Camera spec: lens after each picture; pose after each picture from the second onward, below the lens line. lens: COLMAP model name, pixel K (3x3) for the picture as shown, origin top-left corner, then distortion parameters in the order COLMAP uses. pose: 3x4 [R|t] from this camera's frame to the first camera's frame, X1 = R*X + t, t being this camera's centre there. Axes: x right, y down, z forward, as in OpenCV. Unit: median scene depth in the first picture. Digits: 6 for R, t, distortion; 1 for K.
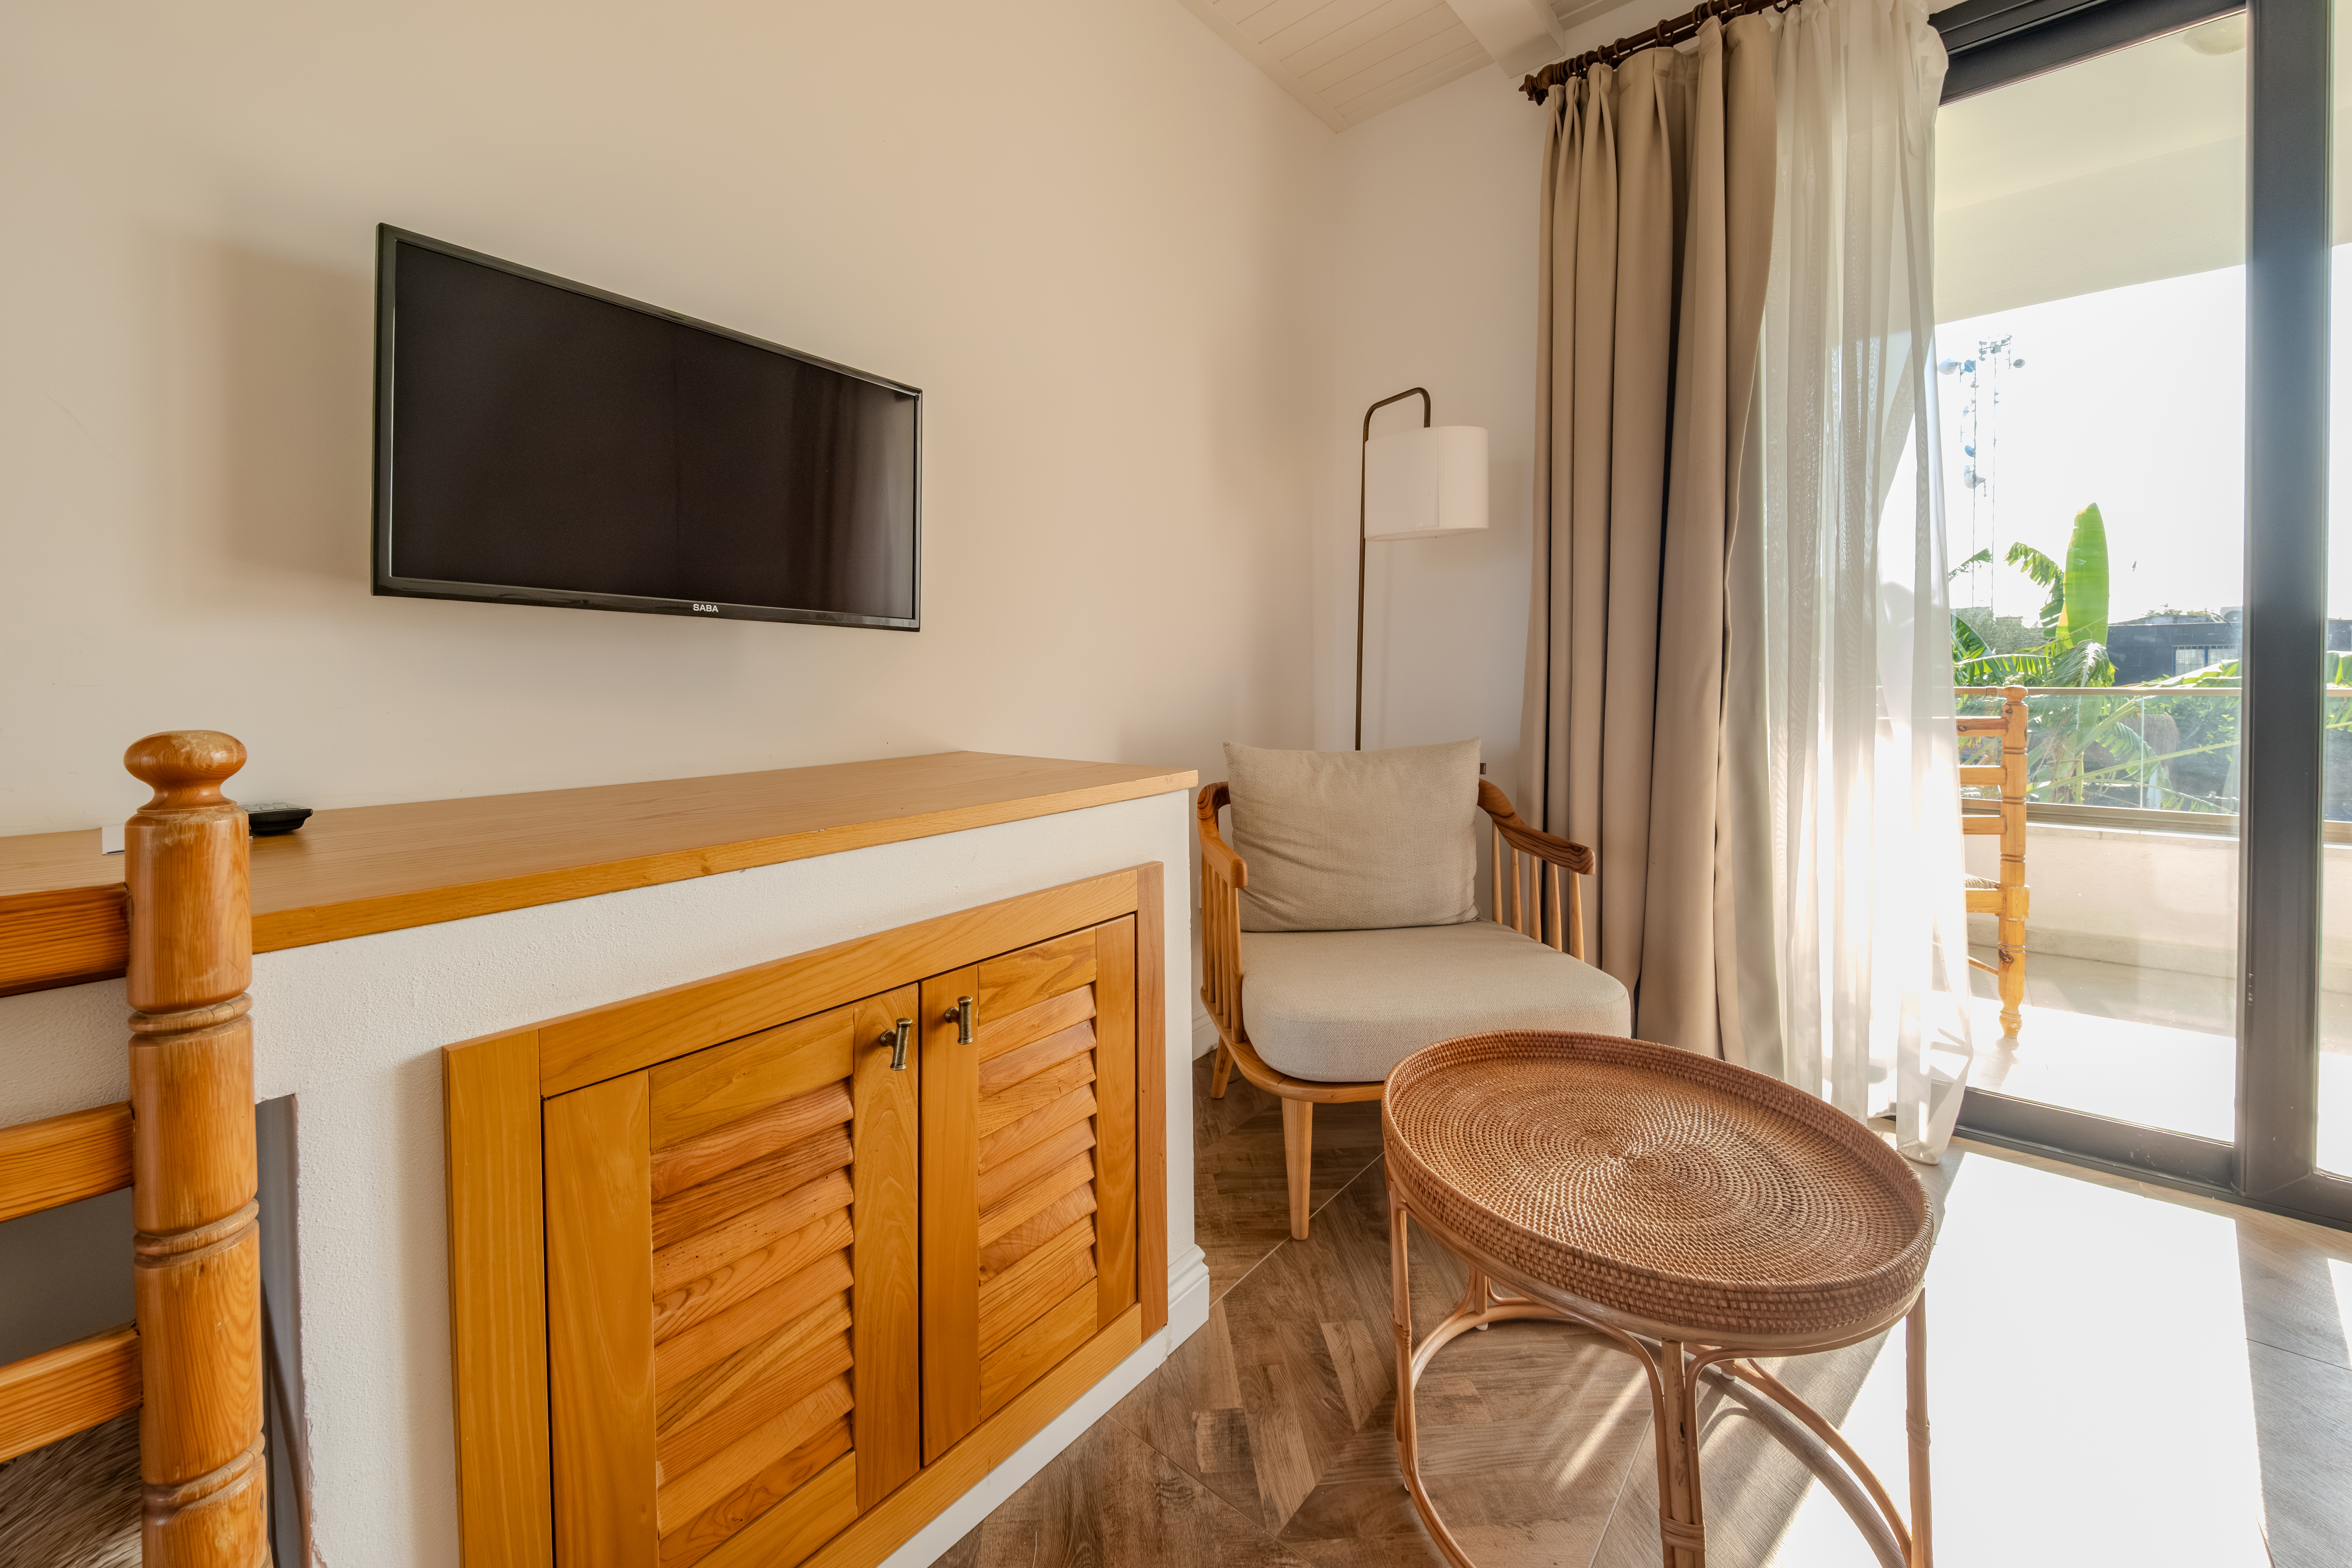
lens RADIAL K [[898.4, 0, 1176.2], [0, 898.4, 700.6], [0, 0, 1]] dist [-0.015416, 0.000025]
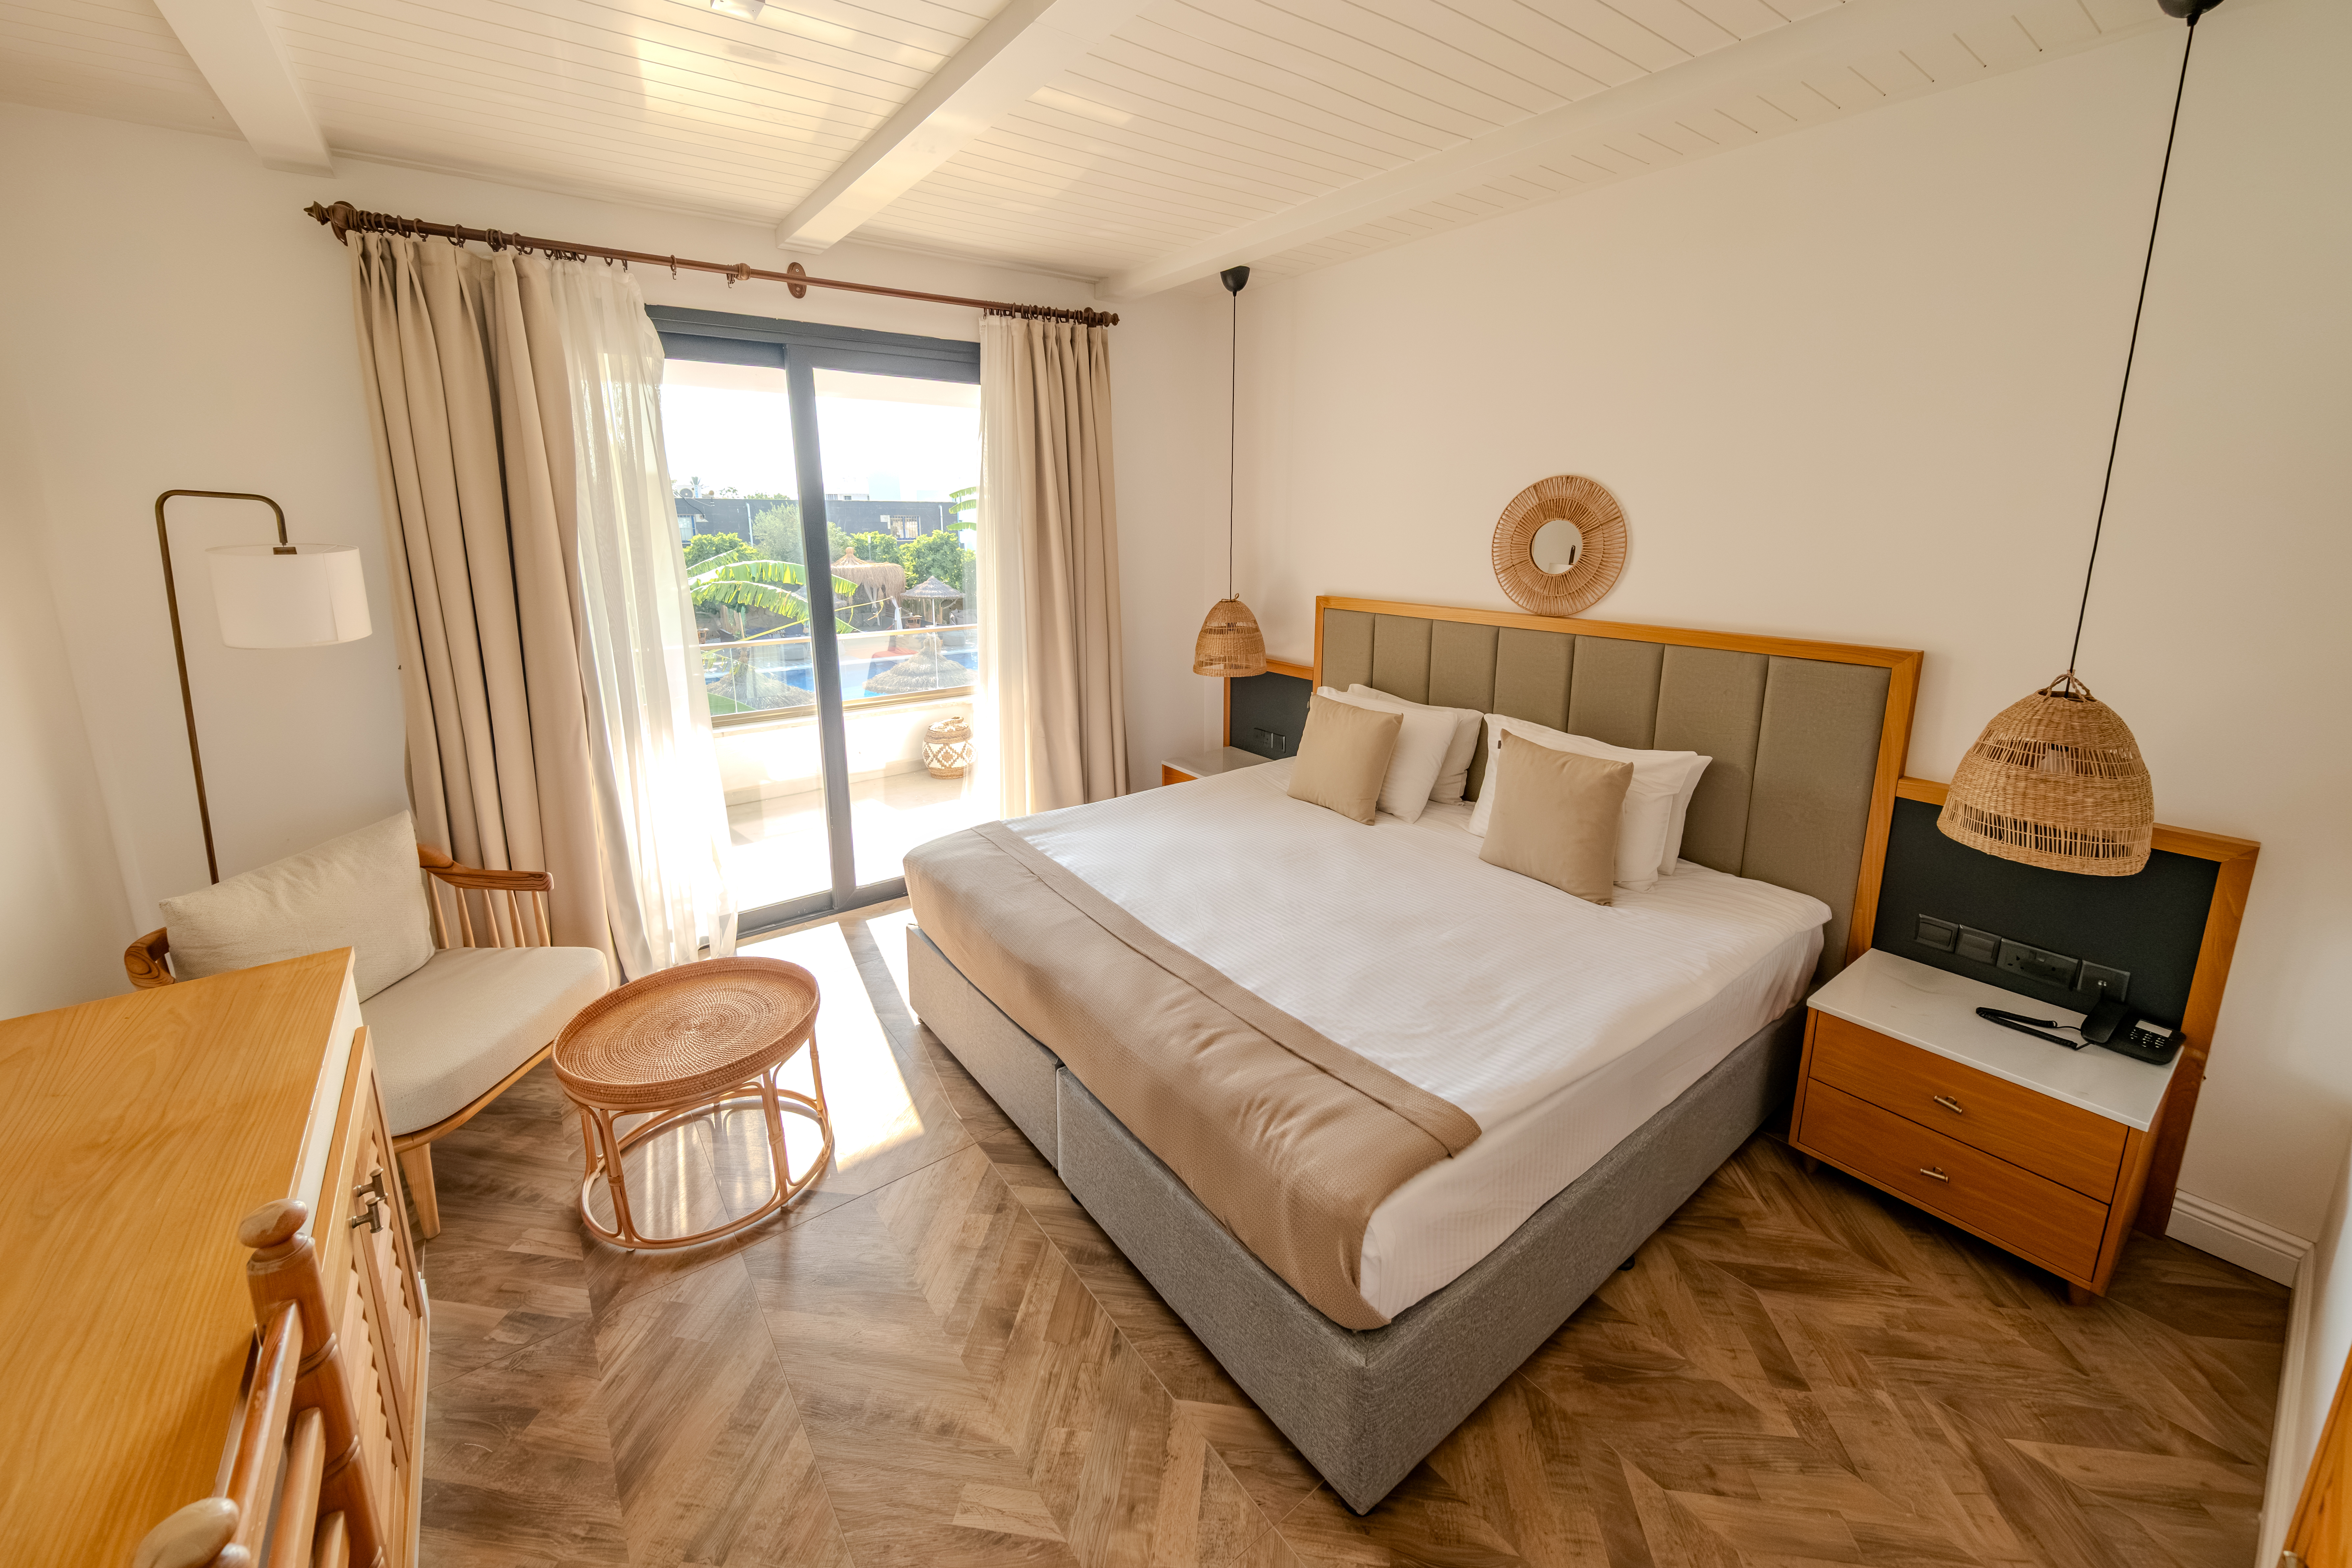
lens RADIAL K [[898.4, 0, 1176.2], [0, 898.4, 700.6], [0, 0, 1]] dist [-0.015416, 0.000025]
pose [[0.215142, -0.200788, 0.955719, -0.599021], [0.028129, 0.979504, 0.199453, -0.340118], [-0.976178, -0.016027, 0.216380, -0.295973]]
